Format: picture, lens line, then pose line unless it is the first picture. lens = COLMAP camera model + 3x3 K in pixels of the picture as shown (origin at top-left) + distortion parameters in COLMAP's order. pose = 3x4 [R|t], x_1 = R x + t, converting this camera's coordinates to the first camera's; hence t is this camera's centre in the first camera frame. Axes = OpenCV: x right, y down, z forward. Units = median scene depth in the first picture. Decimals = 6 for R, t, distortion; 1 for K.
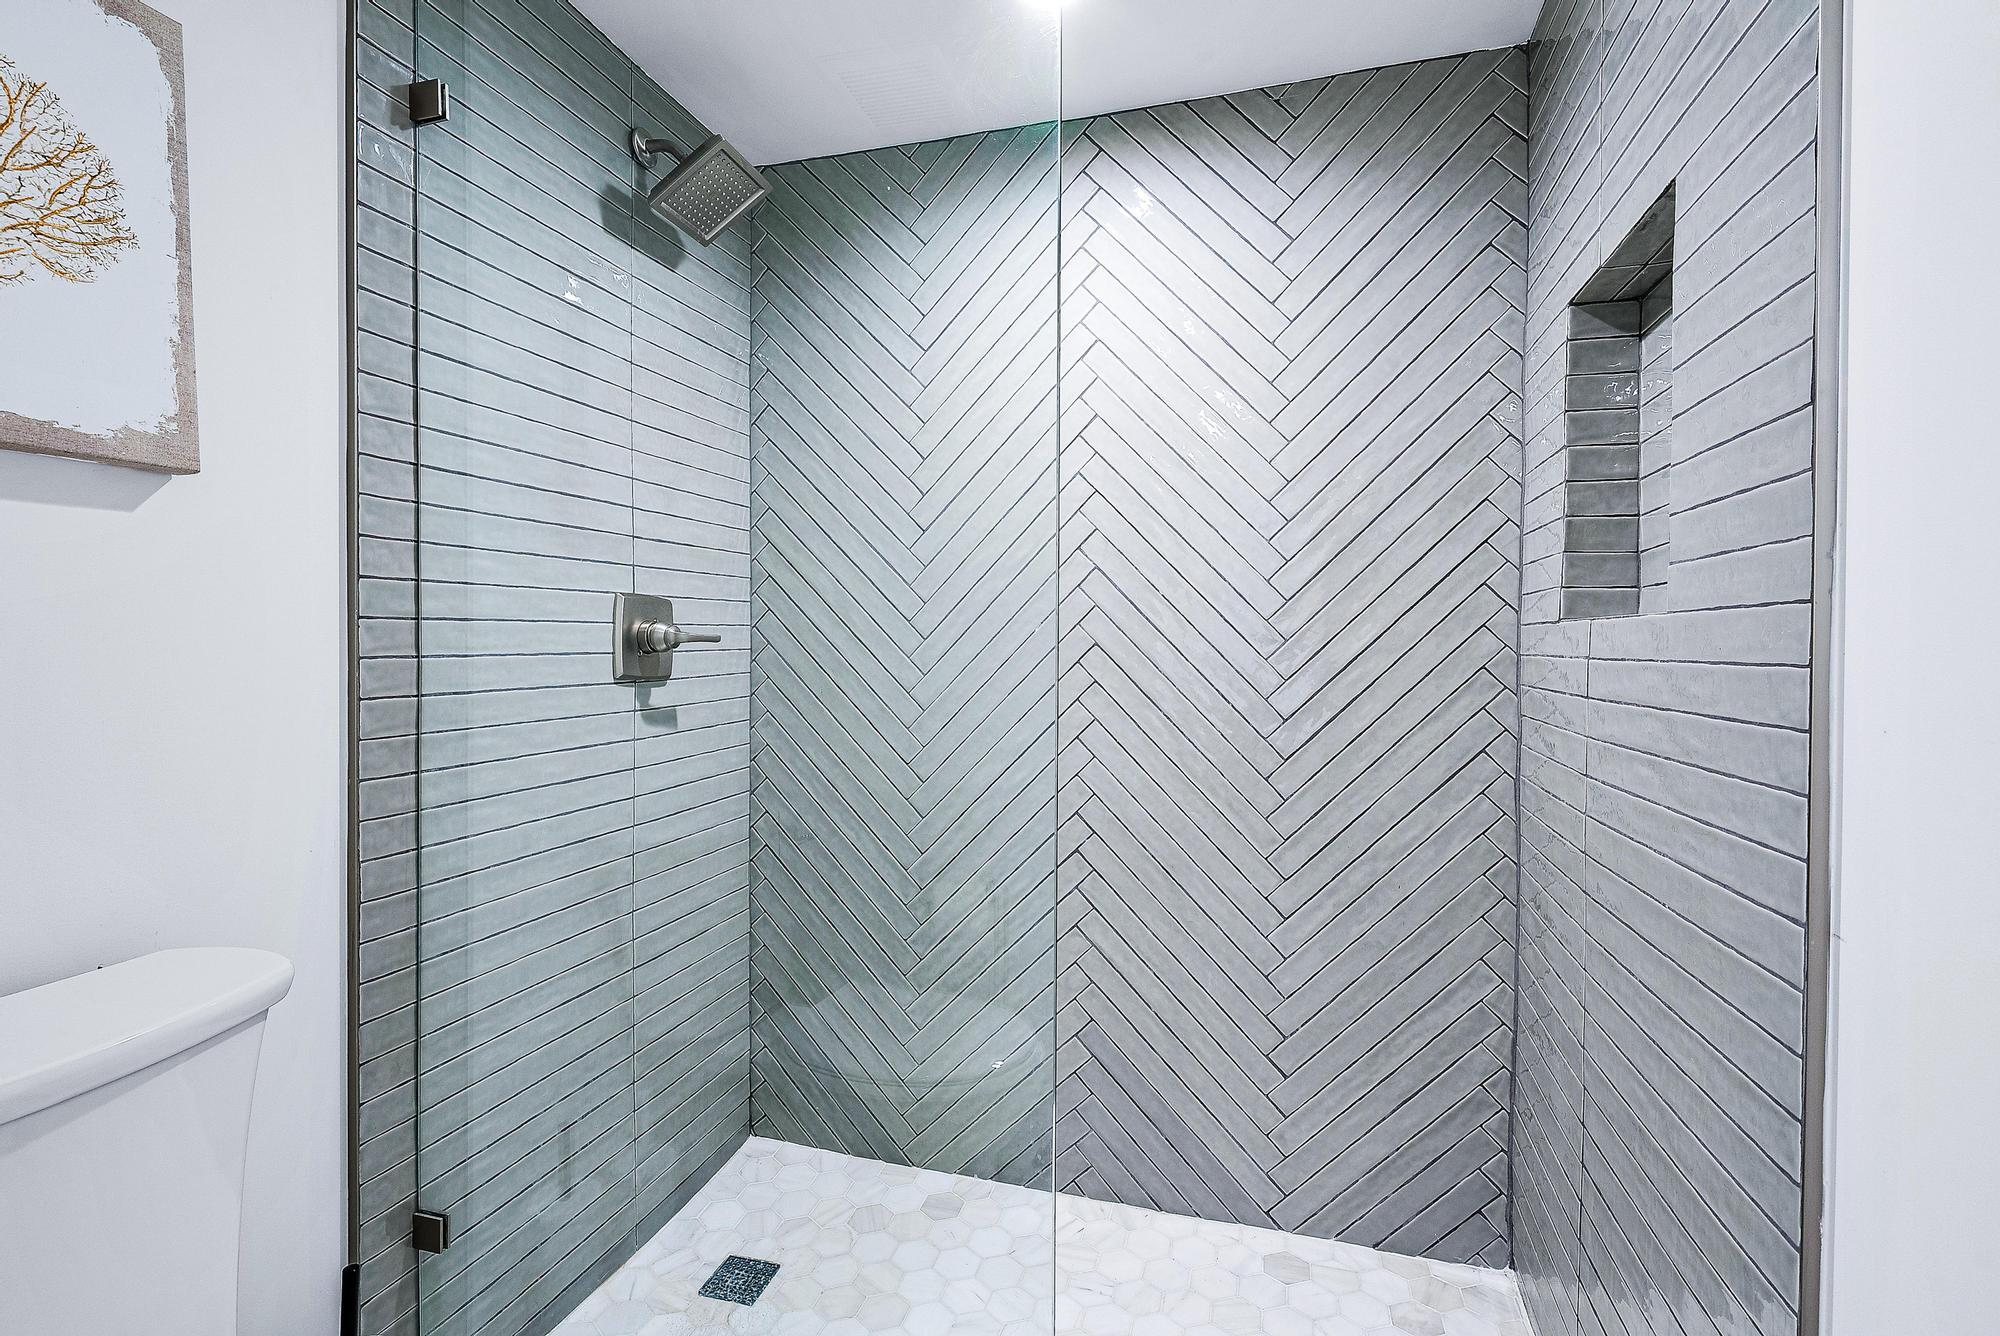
lens RADIAL K [[927.8, 0, 999.8], [0, 927.8, 667.1], [0, 0, 1]] dist [-0.000250, -0.000374]
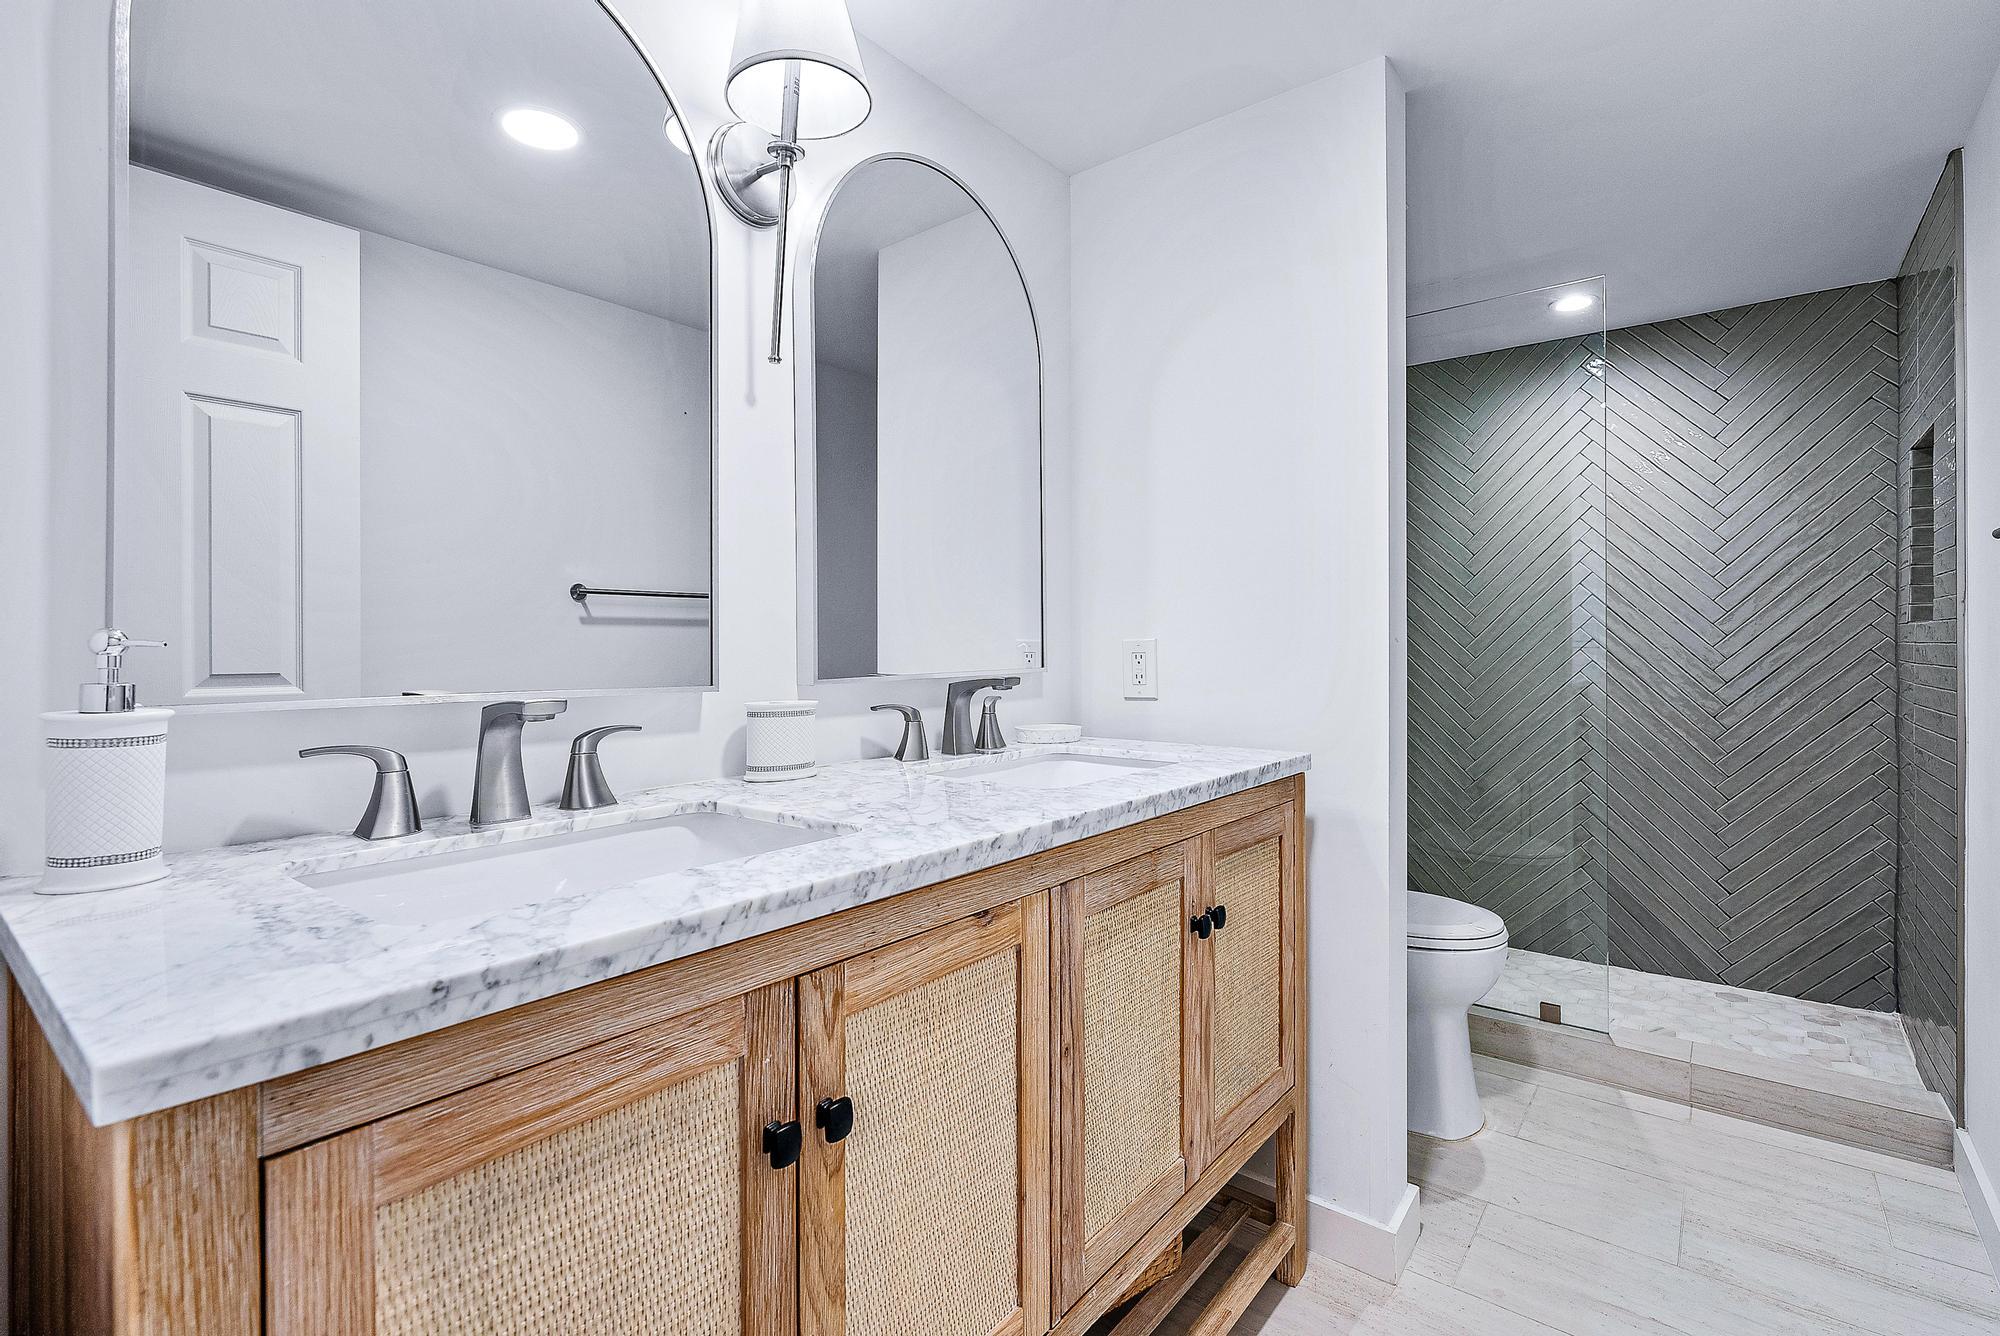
lens RADIAL K [[927.8, 0, 999.2], [0, 927.8, 654.4], [0, 0, 1]] dist [-0.000250, -0.000374]
pose [[0.926627, -0.010233, -0.375842, -0.294147], [0.007892, 0.999939, -0.007769, 0.009728], [0.375898, 0.004233, 0.926651, -1.096540]]
